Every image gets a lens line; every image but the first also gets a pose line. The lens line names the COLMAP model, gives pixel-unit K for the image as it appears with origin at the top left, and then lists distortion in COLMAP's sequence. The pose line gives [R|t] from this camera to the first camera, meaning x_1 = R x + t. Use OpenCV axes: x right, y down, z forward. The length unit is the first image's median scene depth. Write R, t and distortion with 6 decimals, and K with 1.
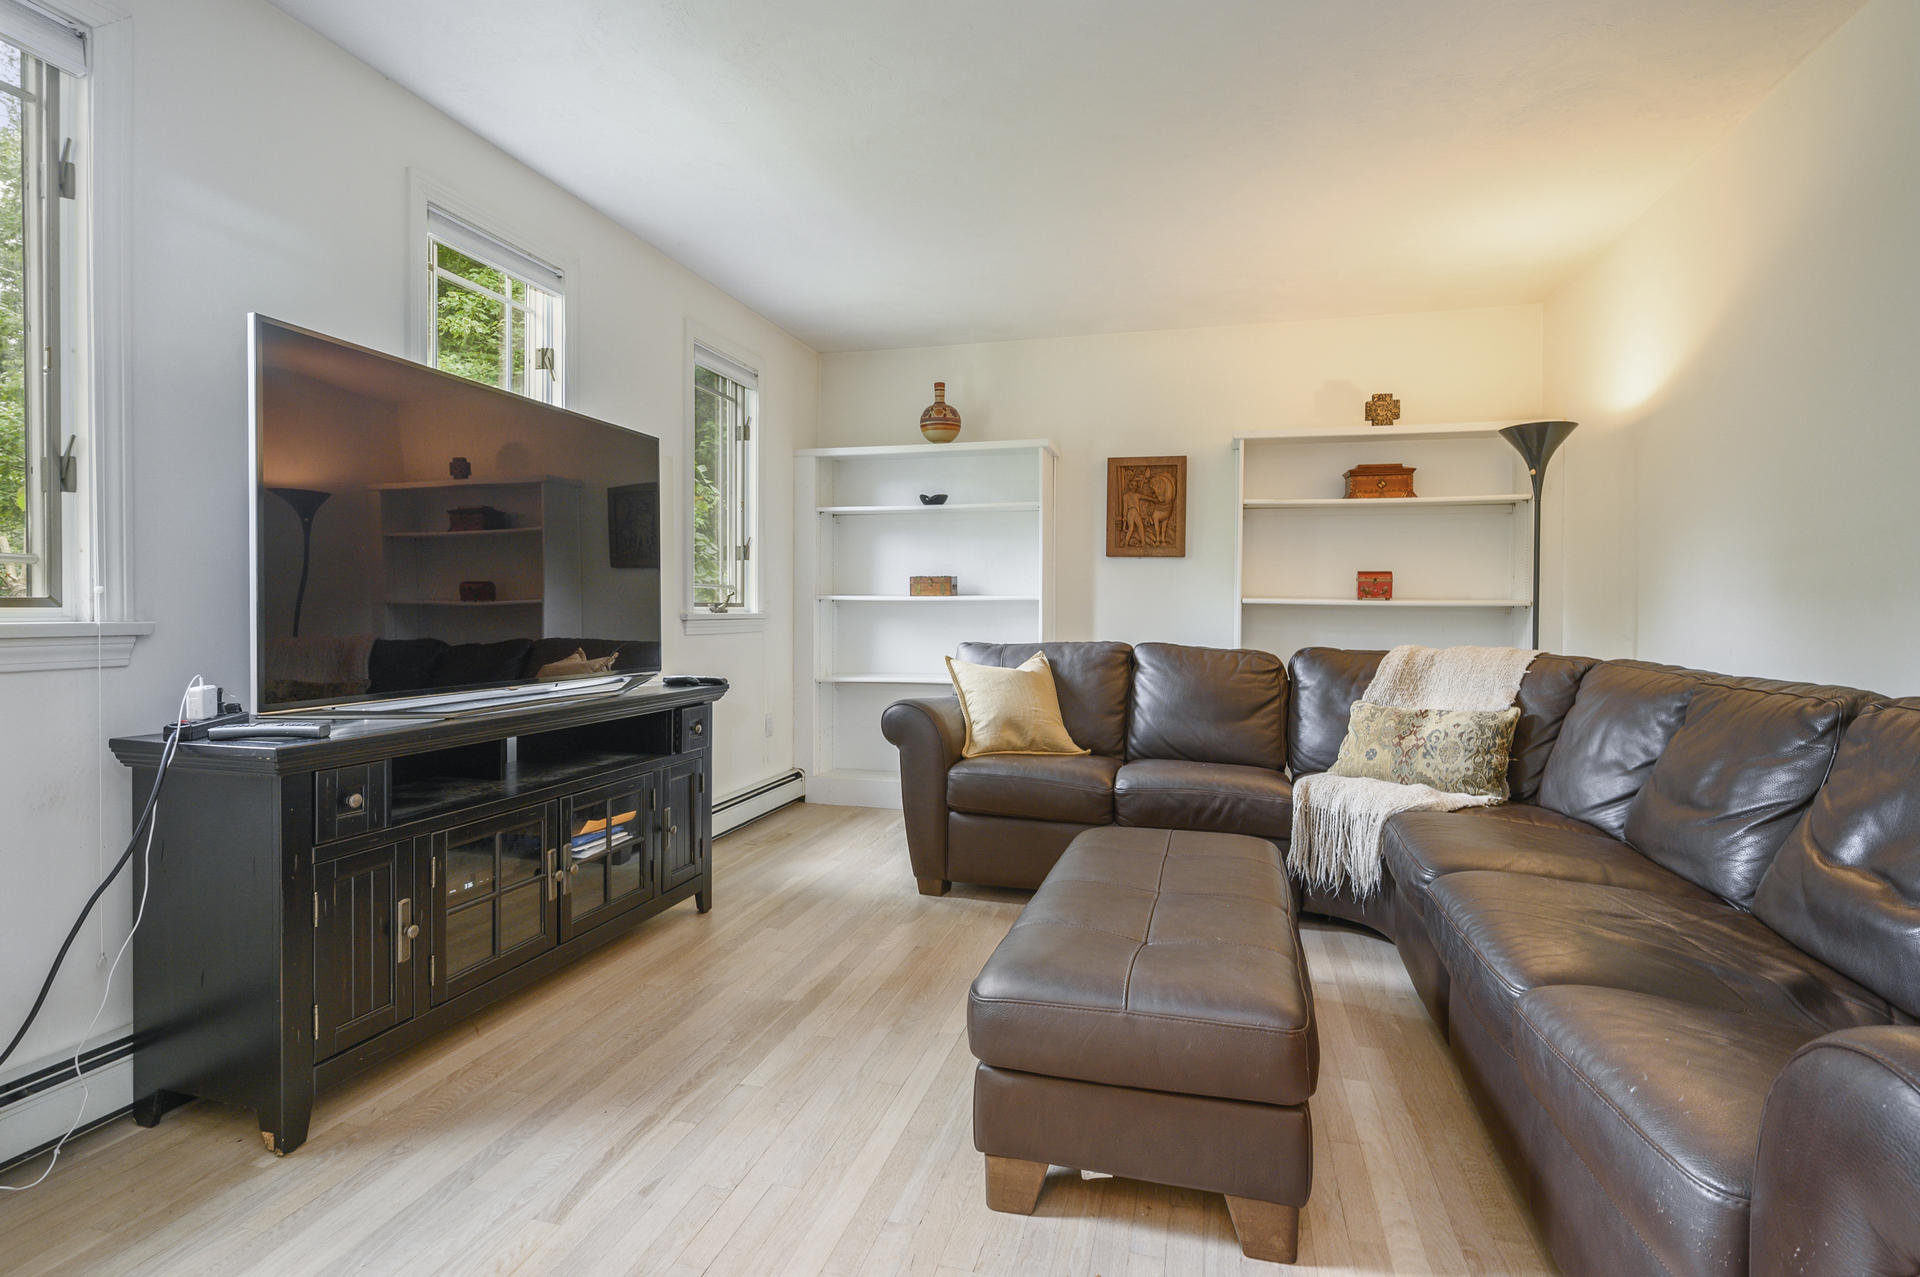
lens RADIAL K [[941.8, 0, 960.0], [0, 941.8, 615.5], [0, 0, 1]] dist [-0.000469, -0.000042]
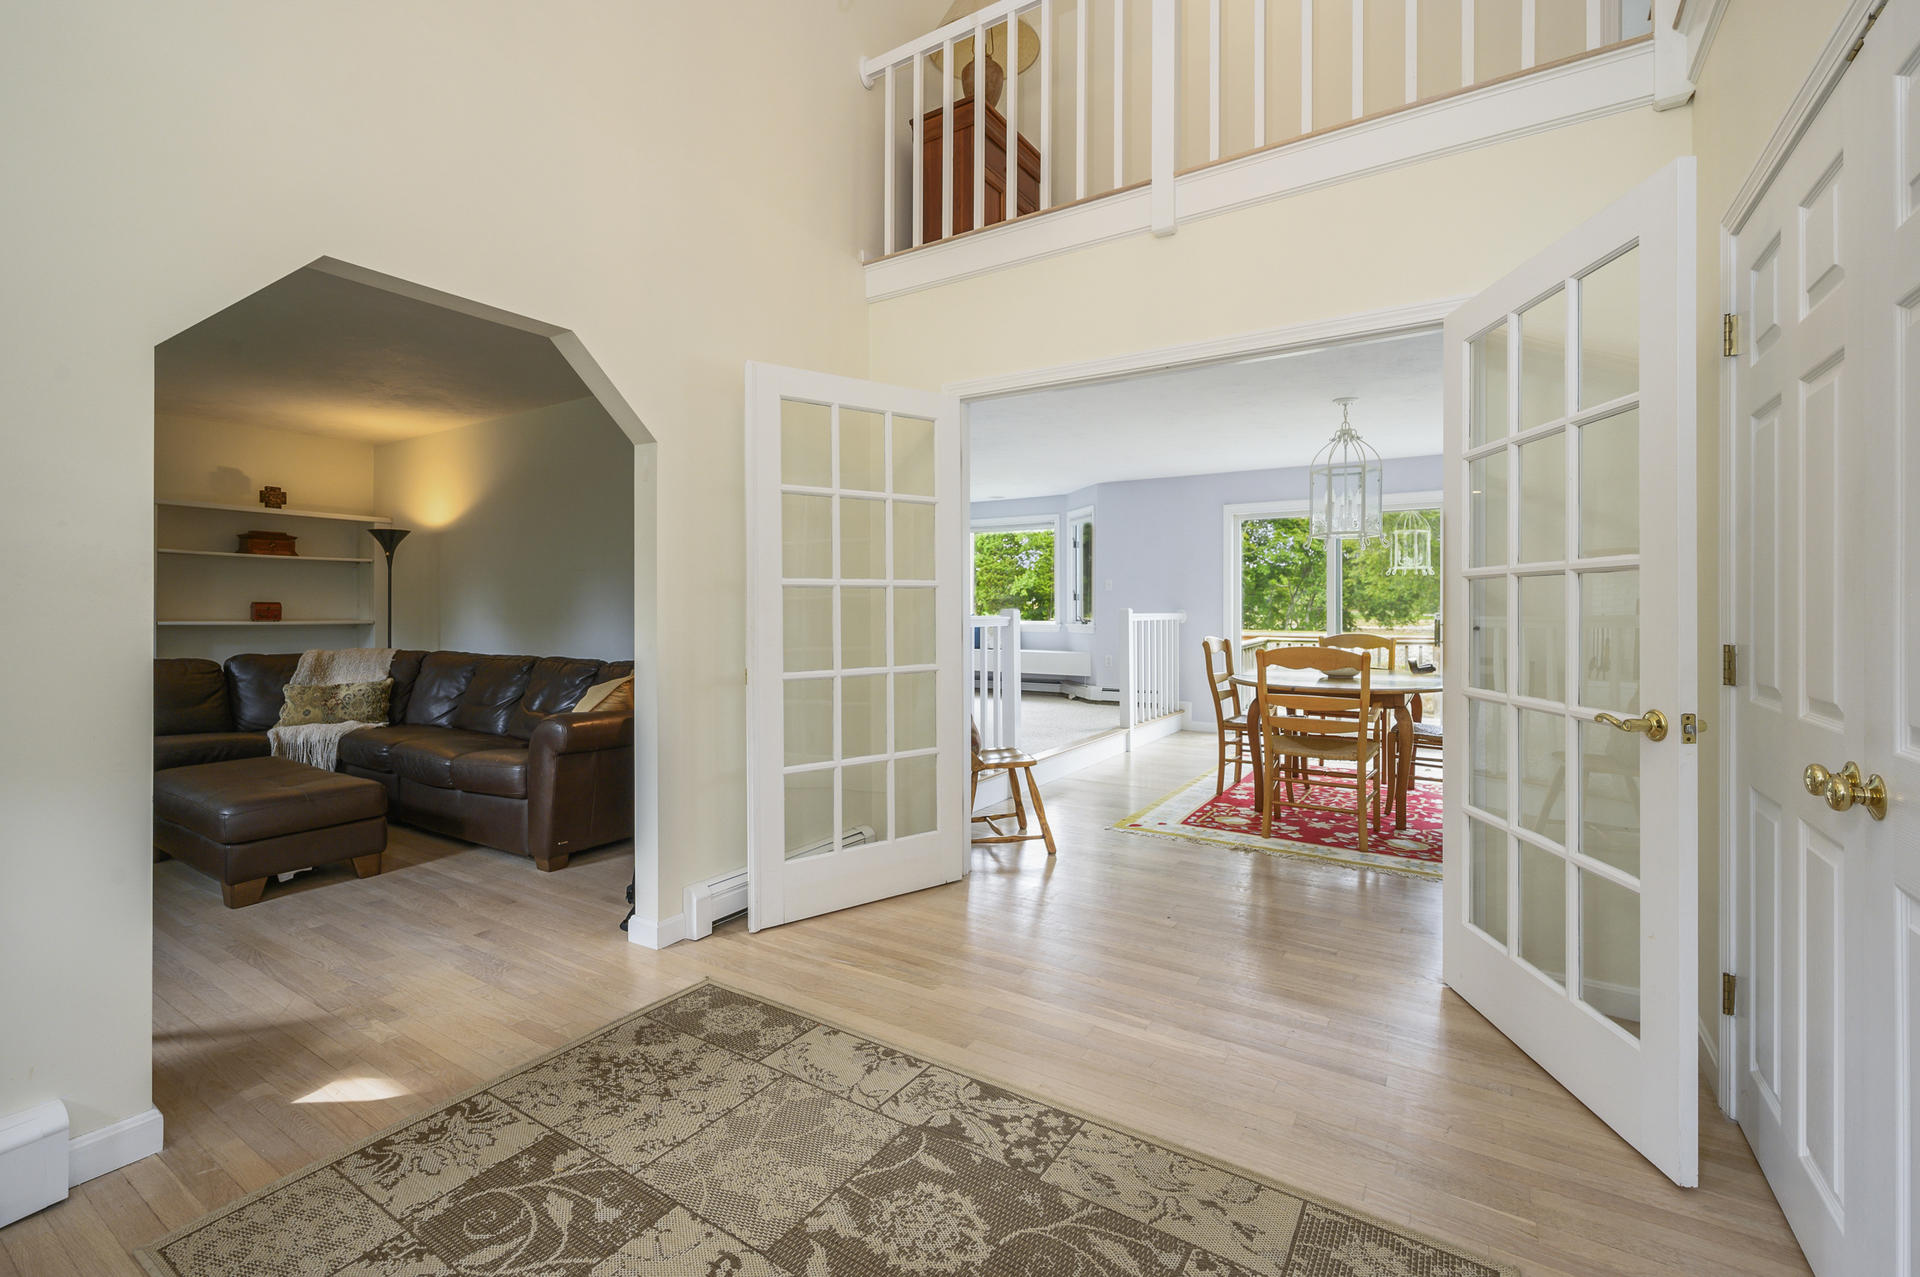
lens RADIAL K [[805.9, 0, 963.0], [0, 805.9, 606.5], [0, 0, 1]] dist [-0.001112, -0.000167]
pose [[0.294897, -0.002105, 0.955527, -0.642250], [0.013252, 0.999910, -0.001887, -0.031986], [-0.955437, 0.013219, 0.294898, -0.620693]]
